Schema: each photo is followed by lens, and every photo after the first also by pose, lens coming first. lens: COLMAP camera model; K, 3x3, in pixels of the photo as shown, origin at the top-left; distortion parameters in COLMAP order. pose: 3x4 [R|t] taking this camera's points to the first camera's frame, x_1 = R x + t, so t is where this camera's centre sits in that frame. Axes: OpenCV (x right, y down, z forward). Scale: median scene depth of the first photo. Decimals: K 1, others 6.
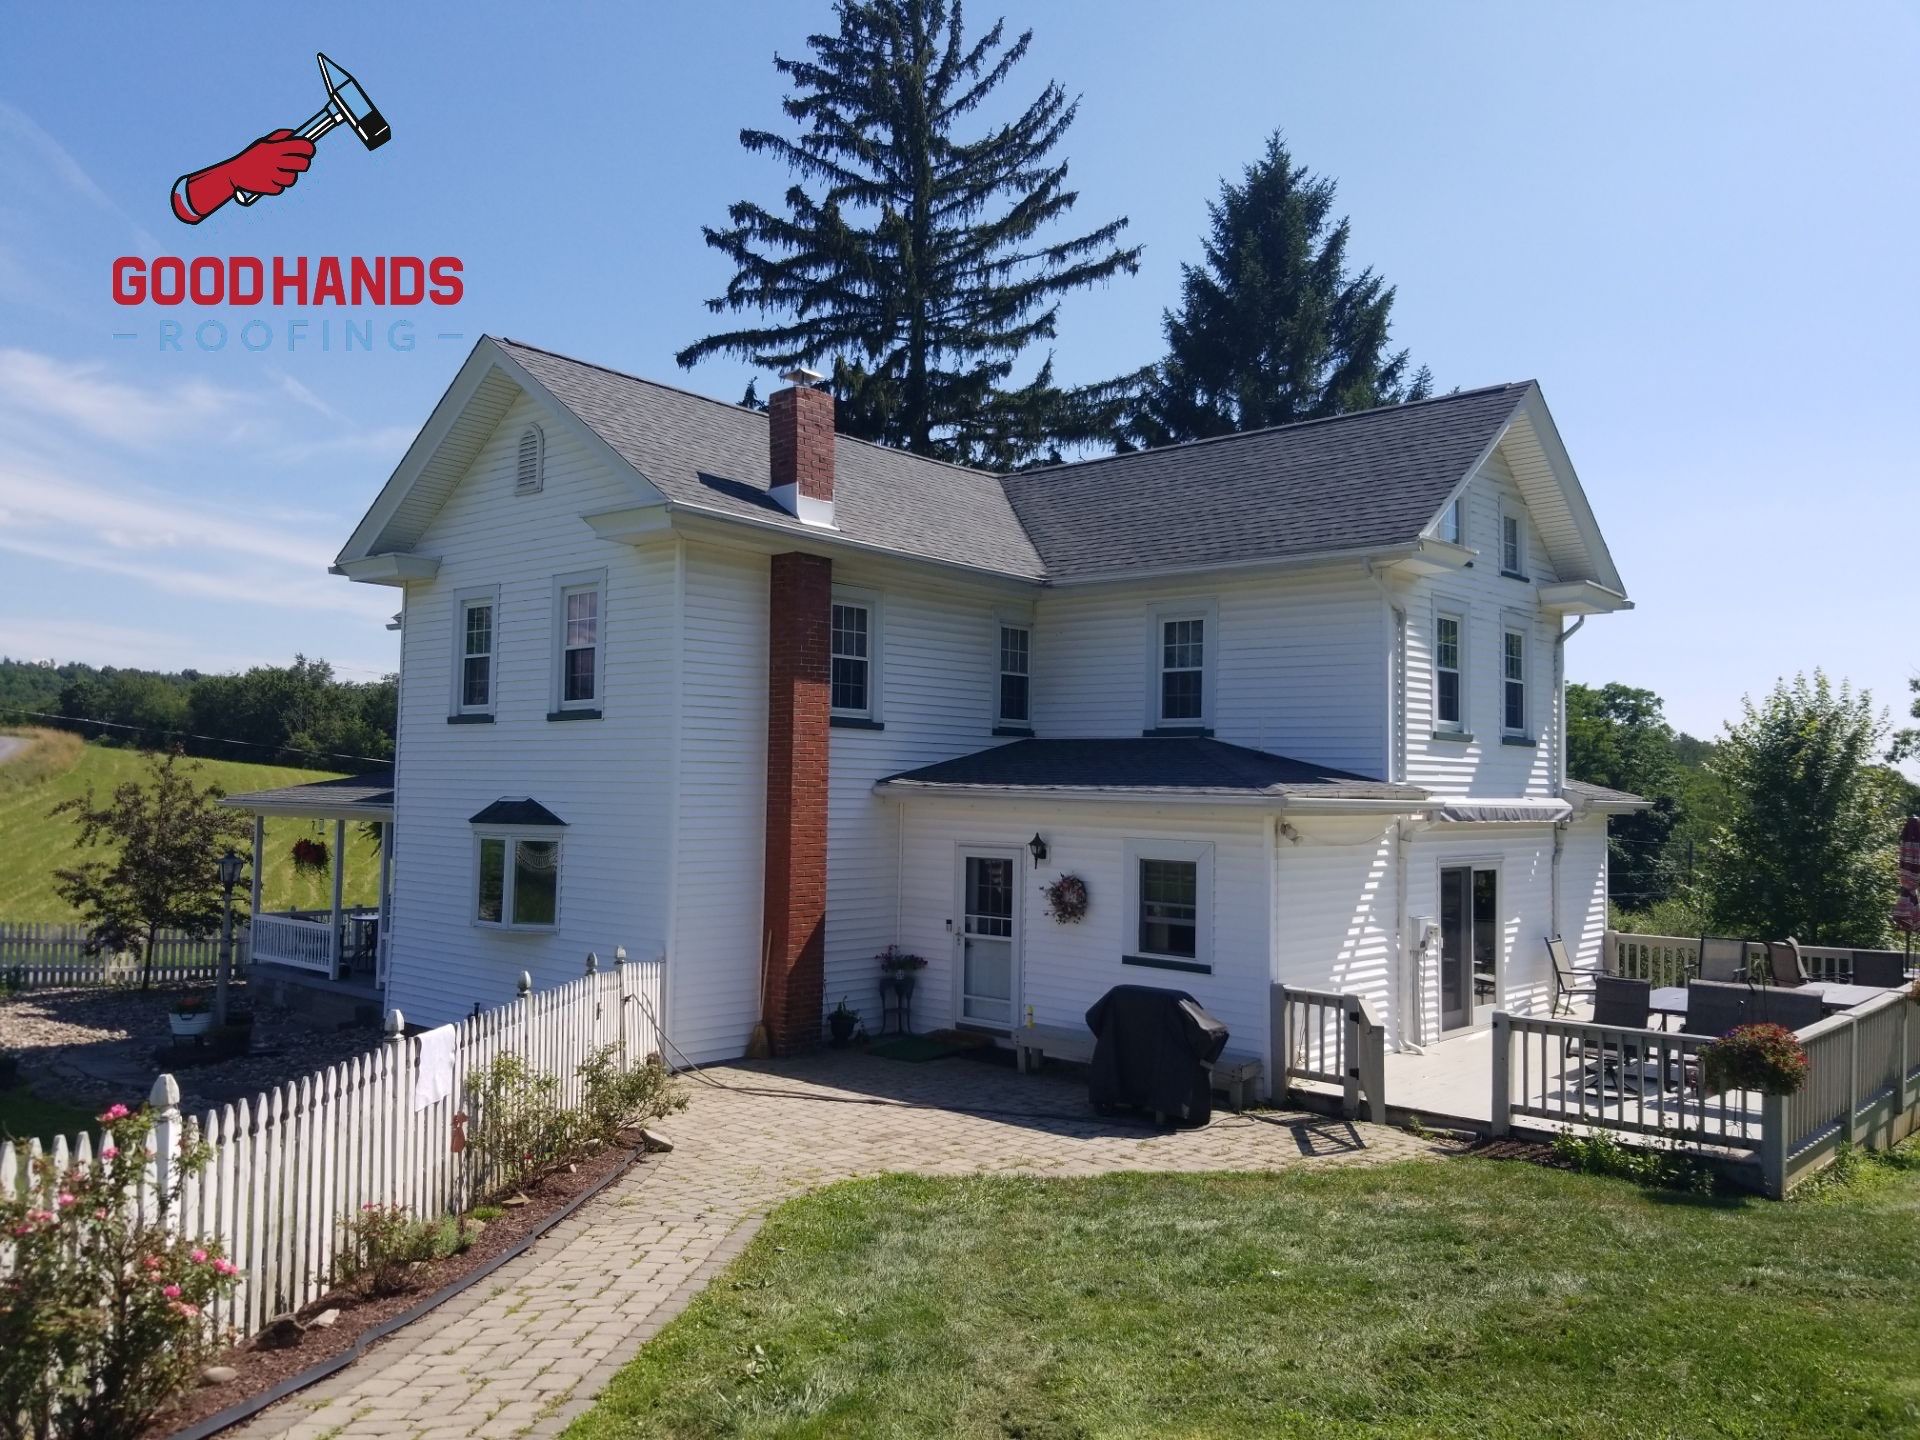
lens RADIAL K [[1506.7, 0, 943.6], [0, 1506.7, 740.5], [0, 0, 1]] dist [0.027117, -0.045996]
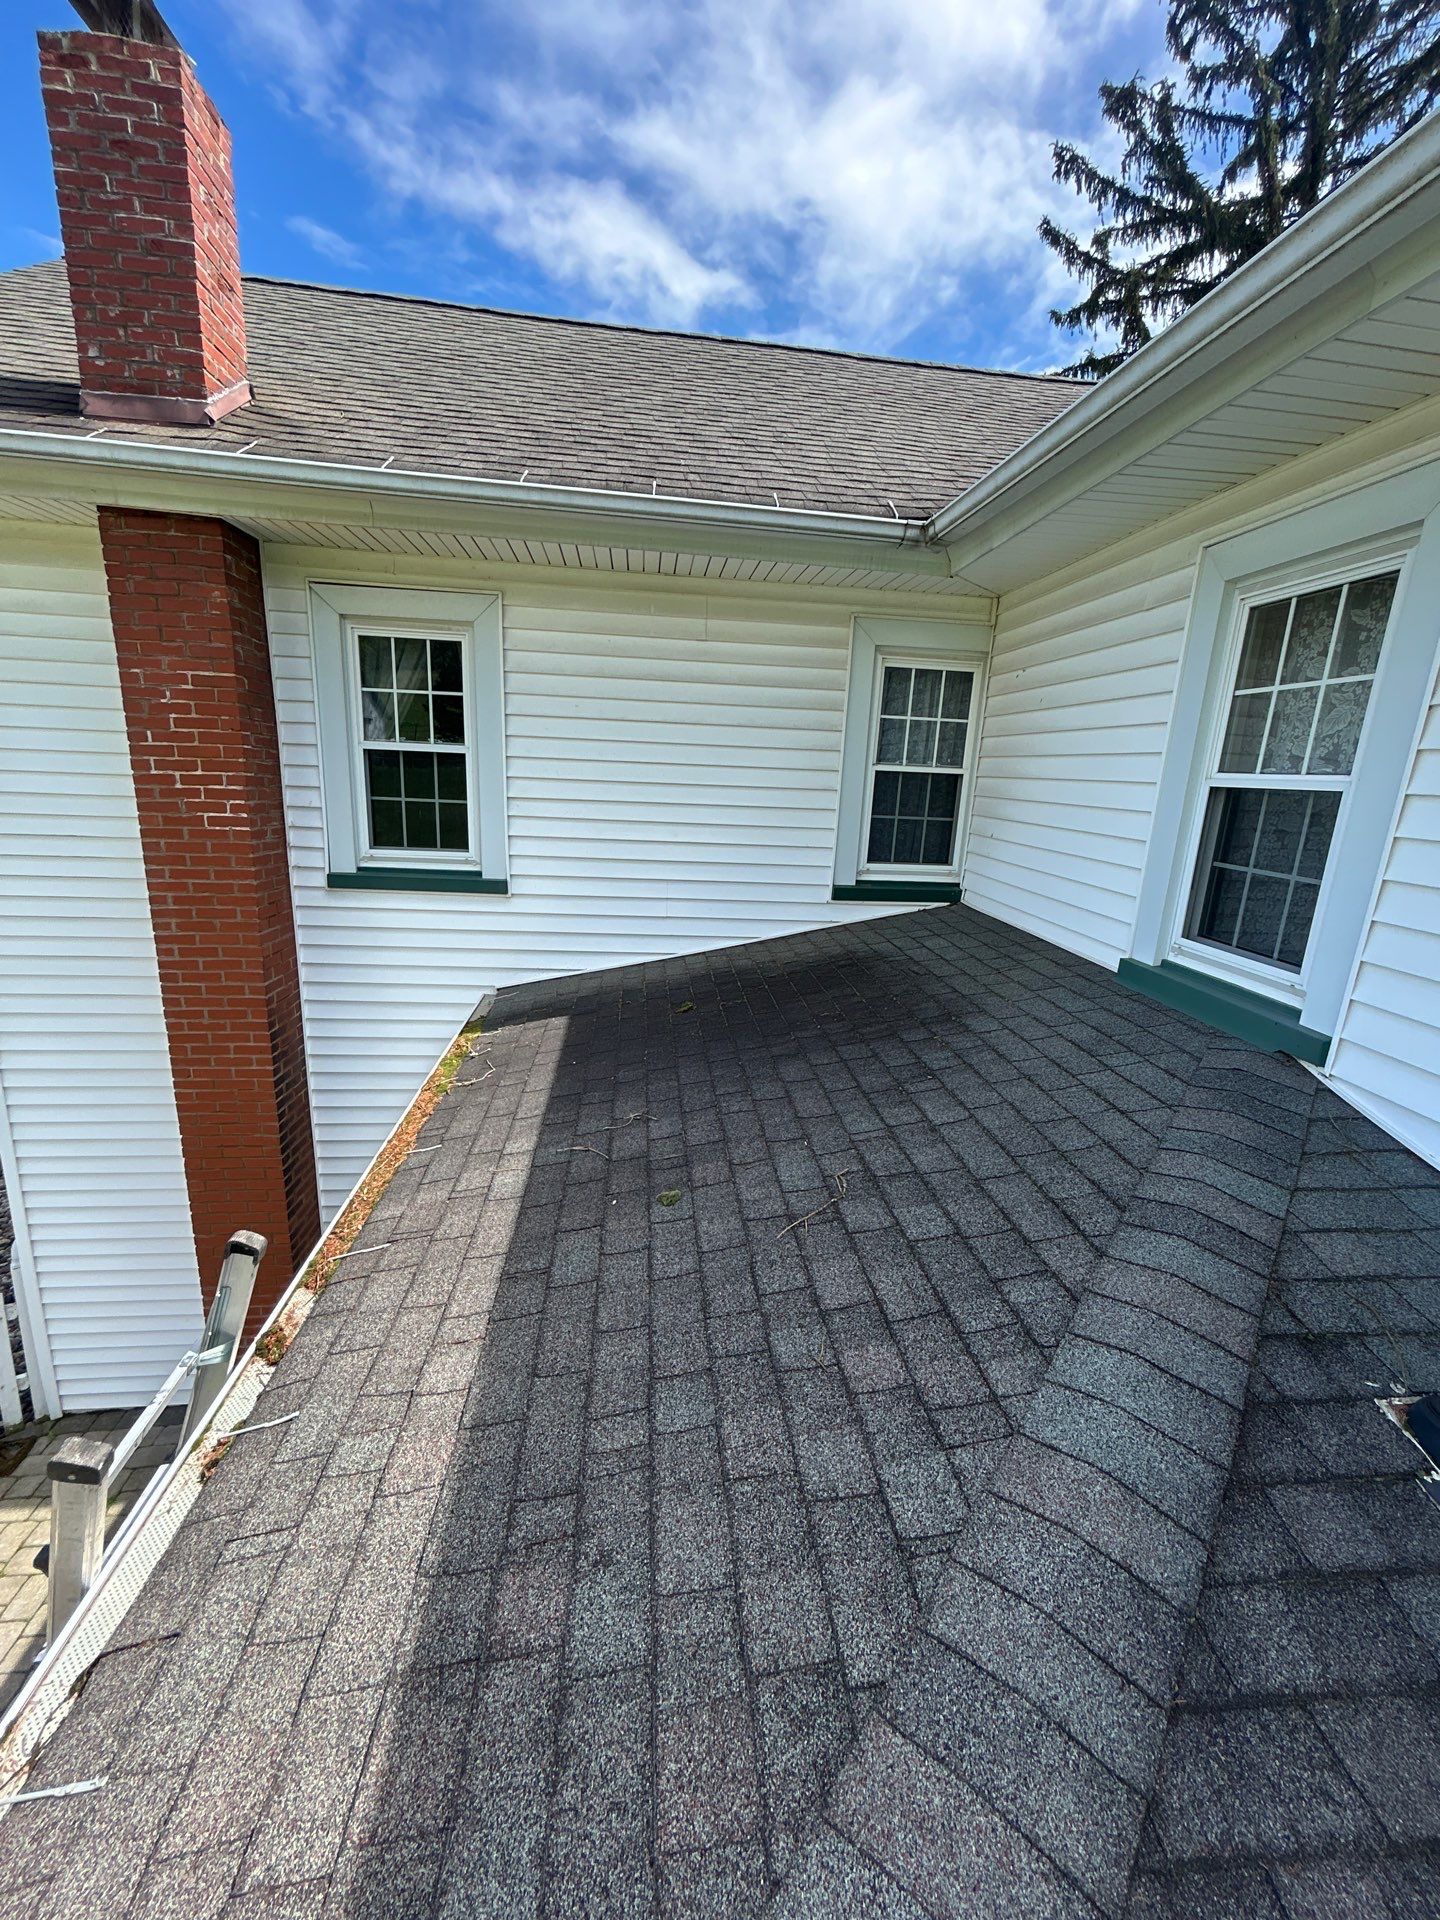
lens RADIAL K [[782.2, 0, 719.5], [0, 782.2, 964.7], [0, 0, 1]] dist [0.001026, -0.001675]
pose [[0.747428, 0.176738, -0.640403, 0.179493], [-0.009582, 0.966731, 0.255615, -0.050075], [0.664274, -0.184917, 0.724255, 0.823154]]
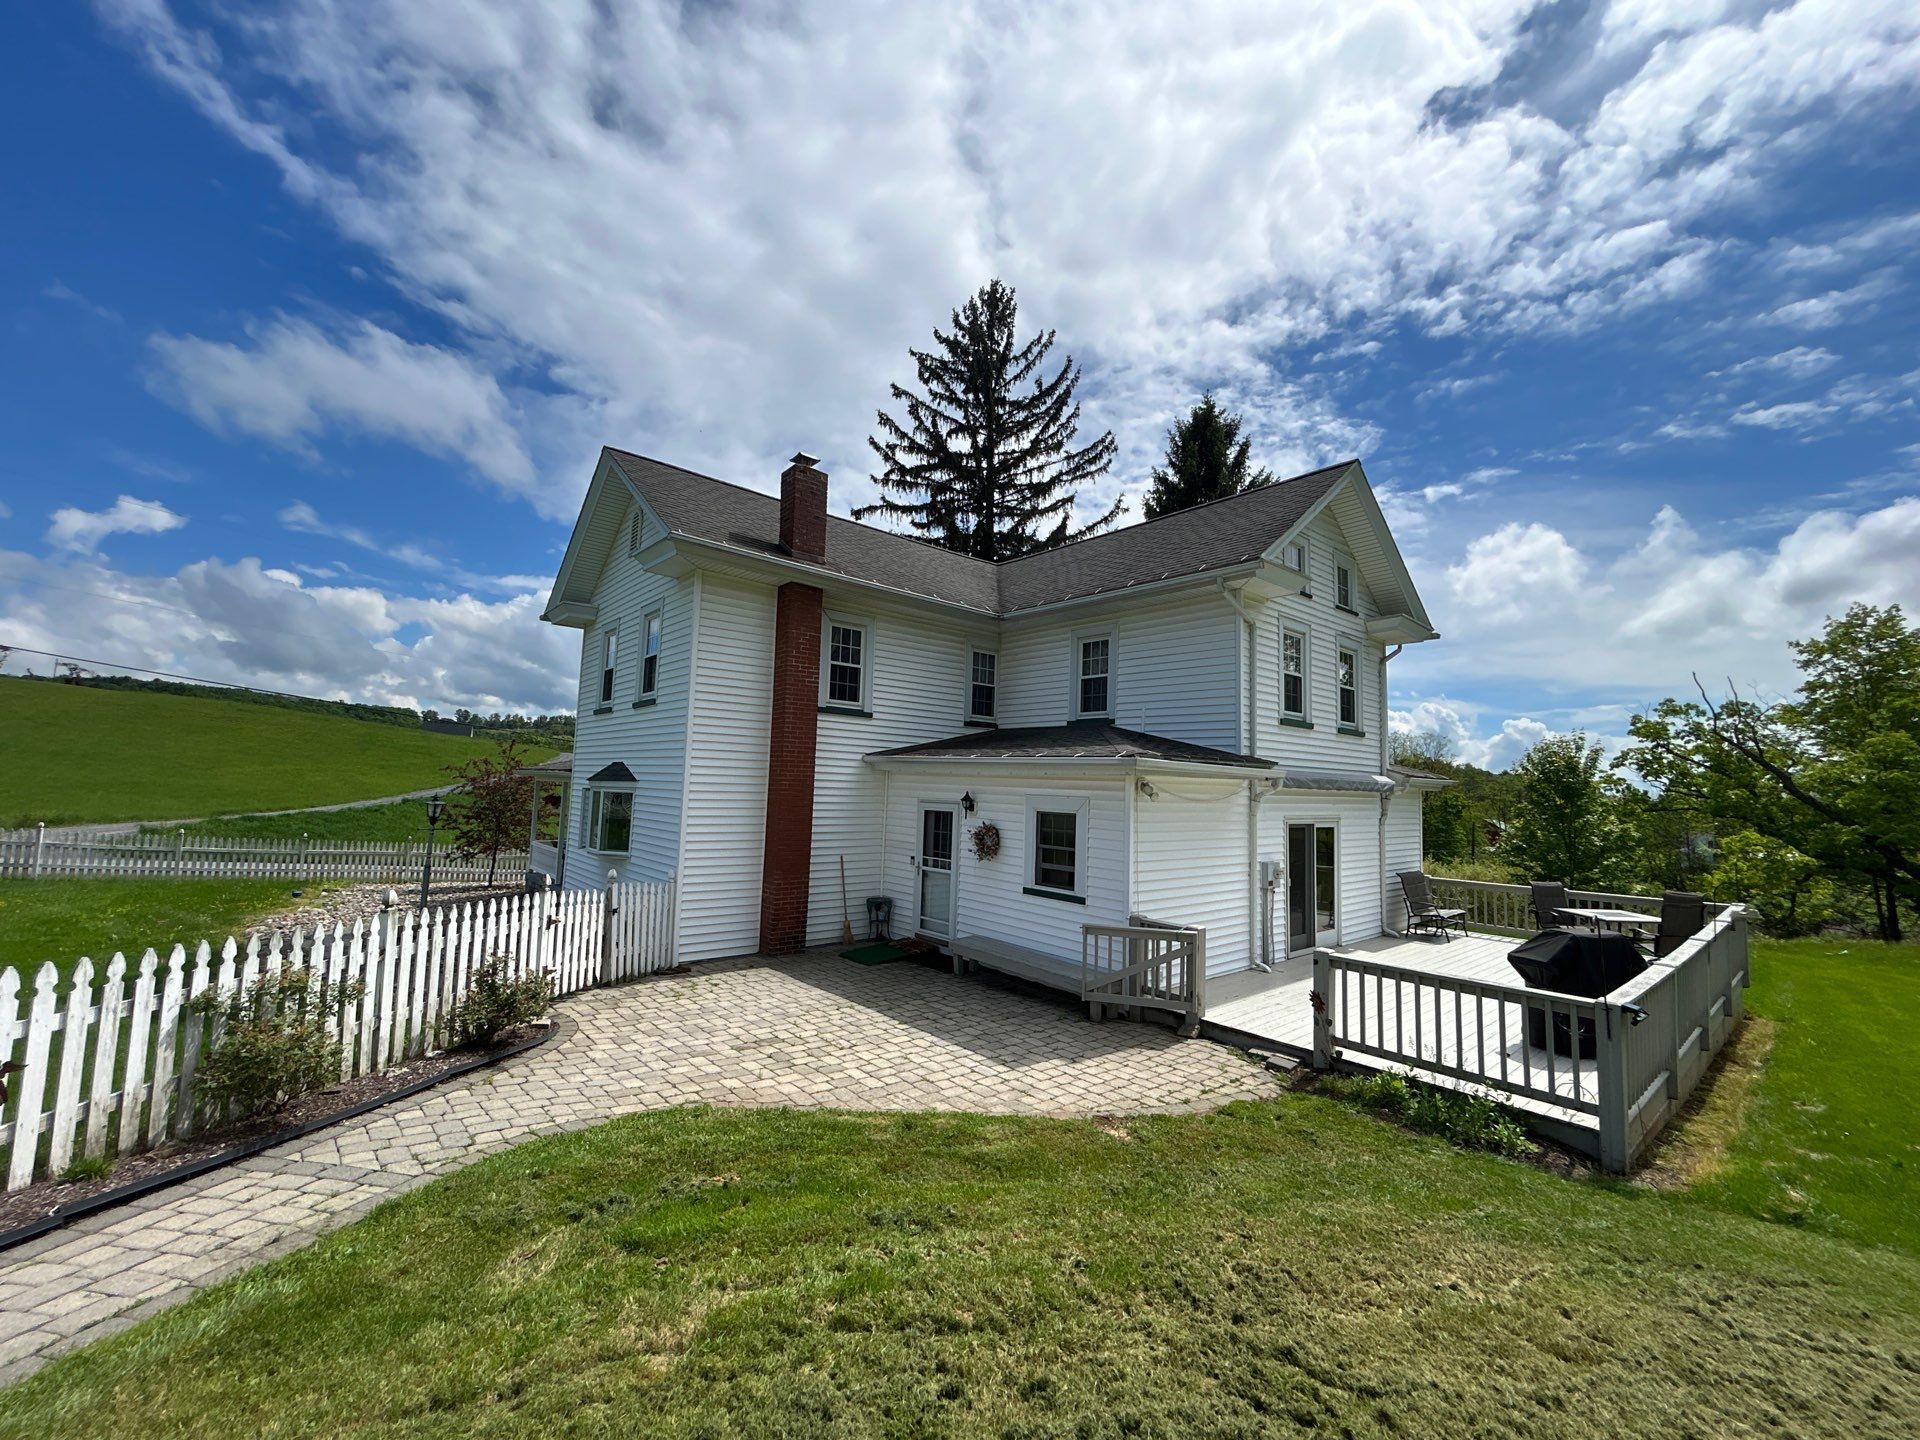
lens RADIAL K [[782.2, 0, 975.6], [0, 782.2, 729.2], [0, 0, 1]] dist [0.001026, -0.001675]
pose [[0.994586, 0.004805, -0.103808, 0.124709], [-0.009363, 0.999011, -0.043463, 0.032811], [0.103496, 0.044200, 0.993647, 0.283881]]
